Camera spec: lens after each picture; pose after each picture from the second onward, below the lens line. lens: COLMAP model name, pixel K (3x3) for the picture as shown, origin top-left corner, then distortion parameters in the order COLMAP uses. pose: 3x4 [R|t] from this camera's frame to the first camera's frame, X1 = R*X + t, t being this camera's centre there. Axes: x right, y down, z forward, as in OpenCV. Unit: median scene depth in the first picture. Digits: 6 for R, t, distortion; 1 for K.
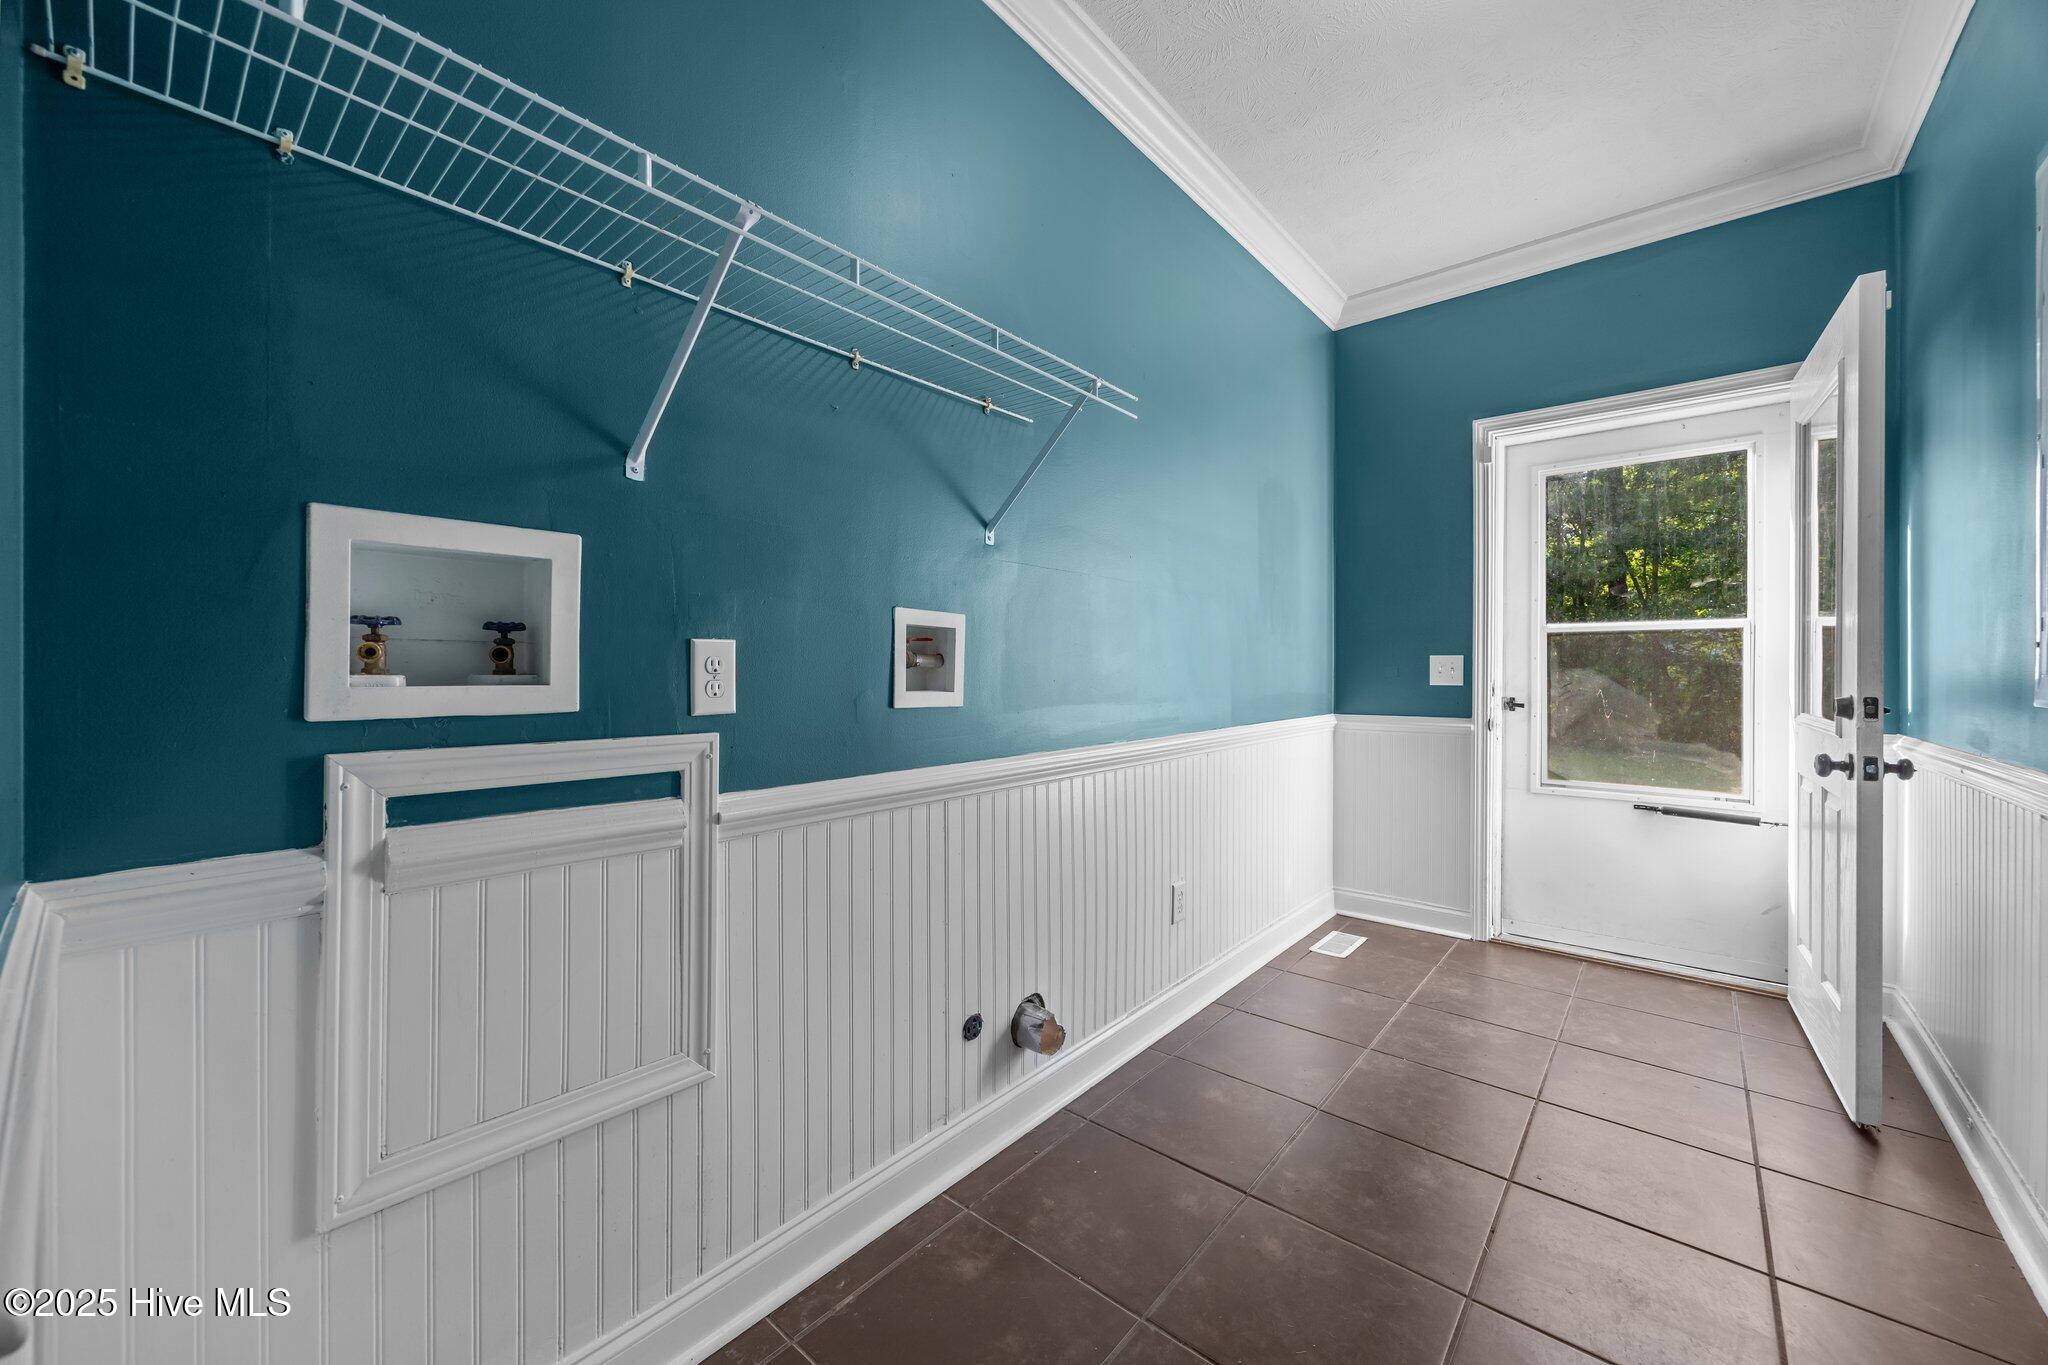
lens RADIAL K [[783.8, 0, 1020.9], [0, 783.8, 669.3], [0, 0, 1]] dist [-0.002815, 0.000060]
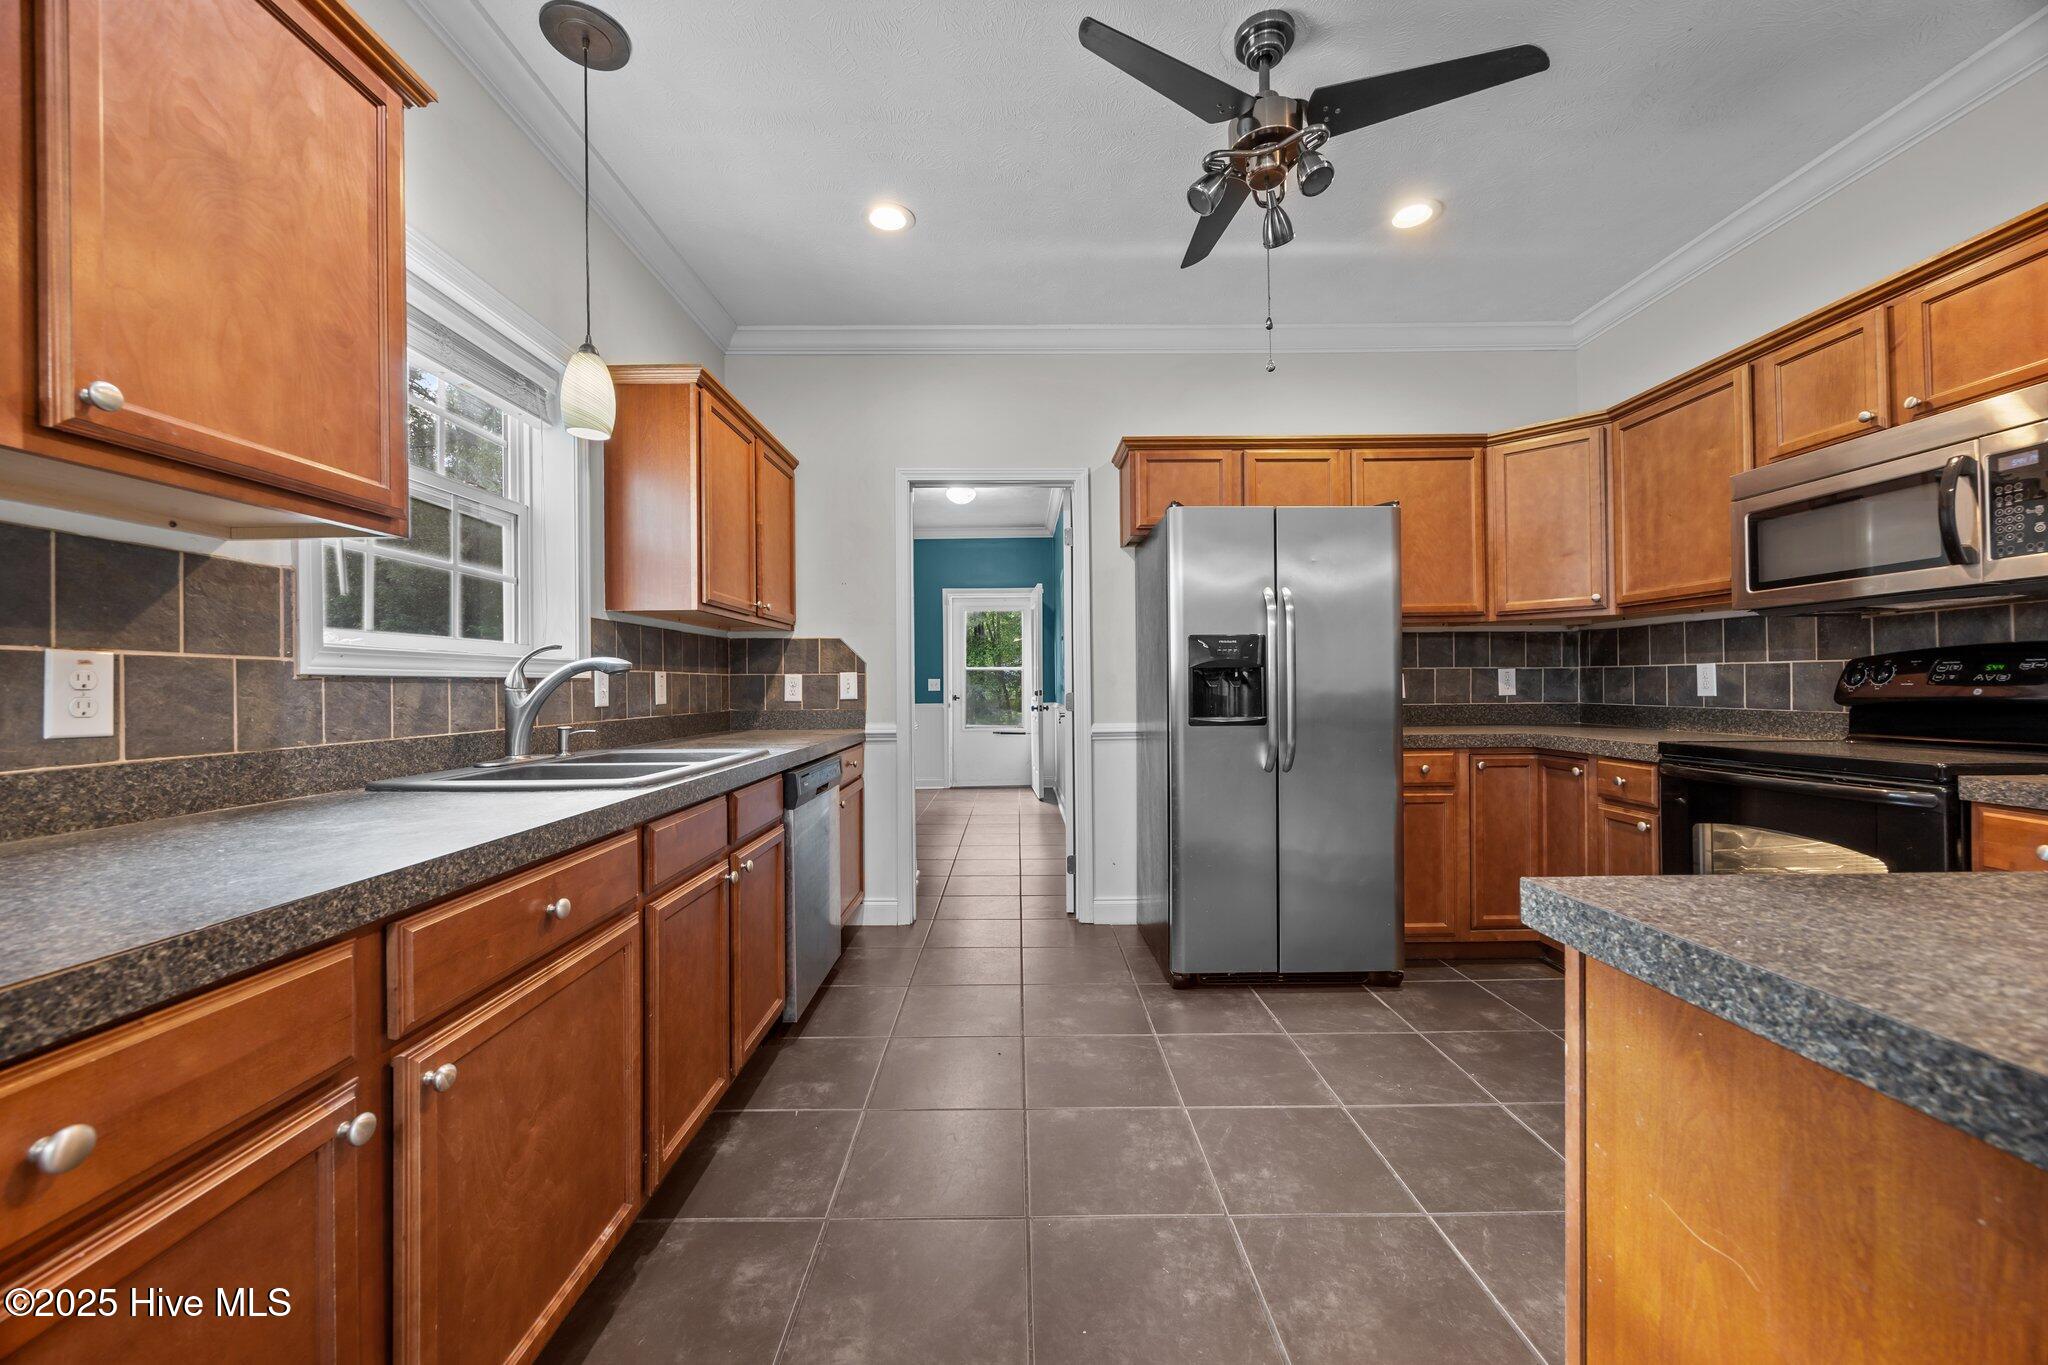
lens RADIAL K [[781.4, 0, 1020.5], [0, 781.4, 678.7], [0, 0, 1]] dist [-0.000782, 0.000109]
pose [[0.759411, -0.002327, 0.650607, -0.963738], [0.007963, 0.999952, -0.005719, -0.001956], [-0.650563, 0.009524, 0.759393, -1.196030]]
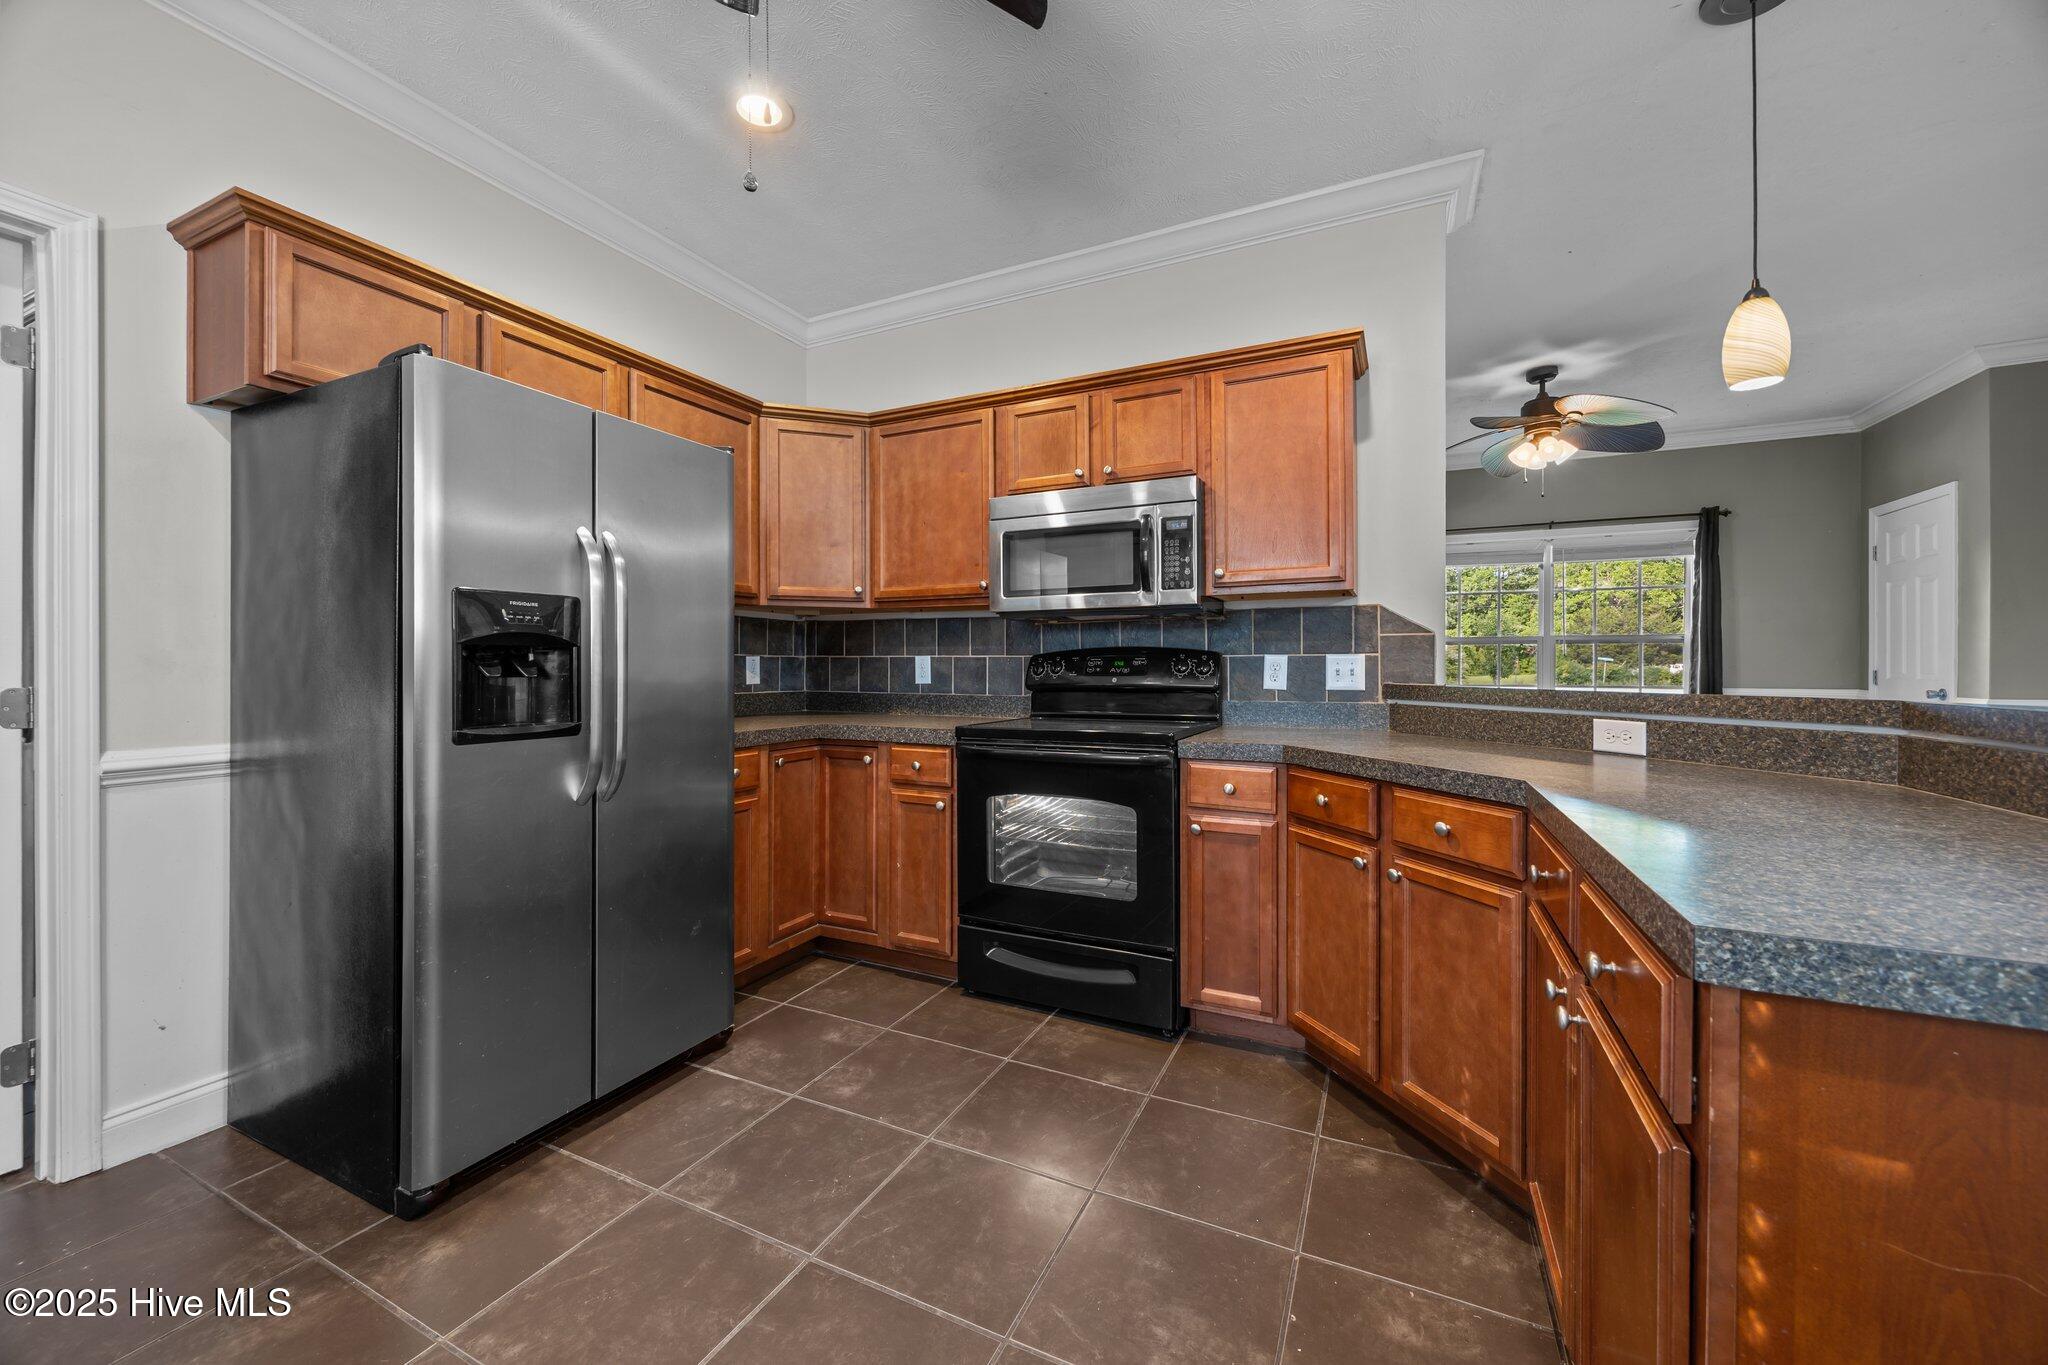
lens RADIAL K [[783.8, 0, 1020.9], [0, 783.8, 669.3], [0, 0, 1]] dist [-0.002815, 0.000060]
pose [[-0.245529, -0.003927, 0.969381, -0.819126], [-0.003246, 0.999990, 0.003229, -0.004348], [-0.969384, -0.002353, -0.245539, -0.864743]]
